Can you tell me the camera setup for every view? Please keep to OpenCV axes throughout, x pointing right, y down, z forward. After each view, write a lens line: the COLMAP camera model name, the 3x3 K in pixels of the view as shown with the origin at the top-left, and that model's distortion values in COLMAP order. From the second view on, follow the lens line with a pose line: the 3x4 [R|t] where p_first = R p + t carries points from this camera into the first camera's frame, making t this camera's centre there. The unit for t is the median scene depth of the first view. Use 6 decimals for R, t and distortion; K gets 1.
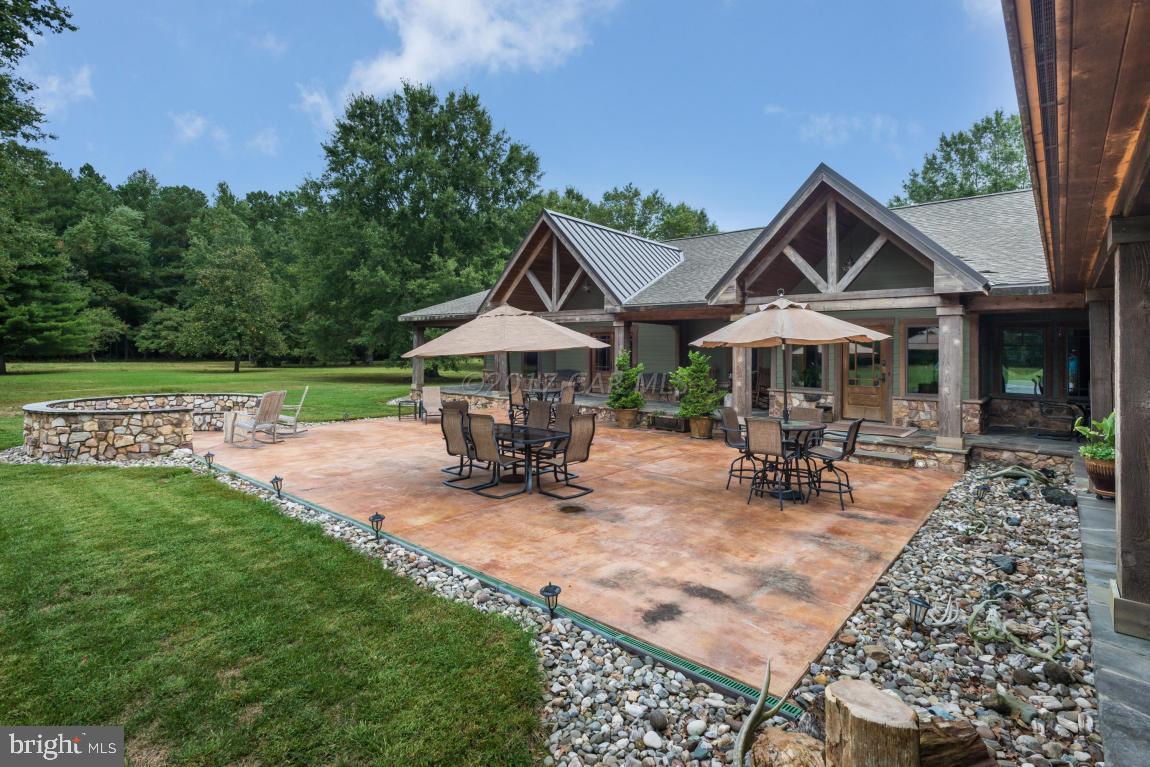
lens RADIAL K [[562.2, 0, 574.7], [0, 562.2, 343.6], [0, 0, 1]] dist [0.000725, -0.008205]
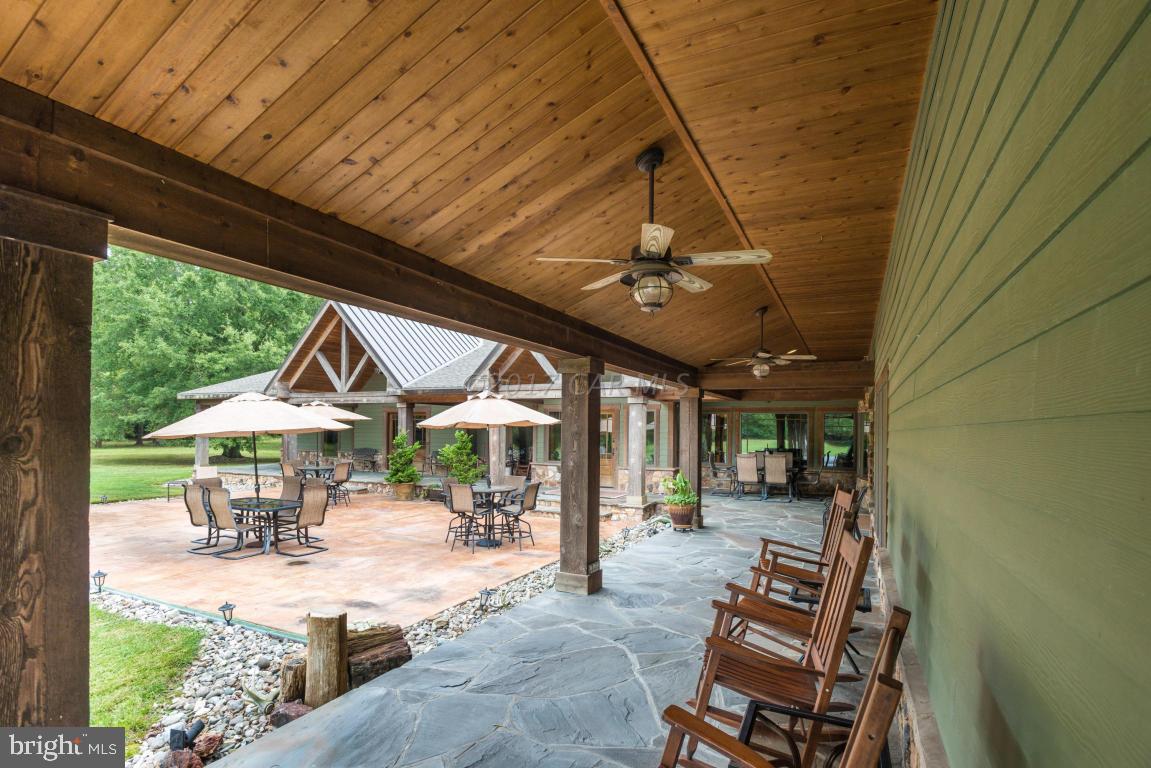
lens RADIAL K [[571.8, 0, 579.0], [0, 571.8, 426.6], [0, 0, 1]] dist [0.001192, -0.010512]
pose [[0.962090, -0.001017, 0.272731, 0.120108], [-0.001832, 0.999946, 0.010191, -0.006683], [-0.272727, -0.010304, 0.962036, -0.172813]]
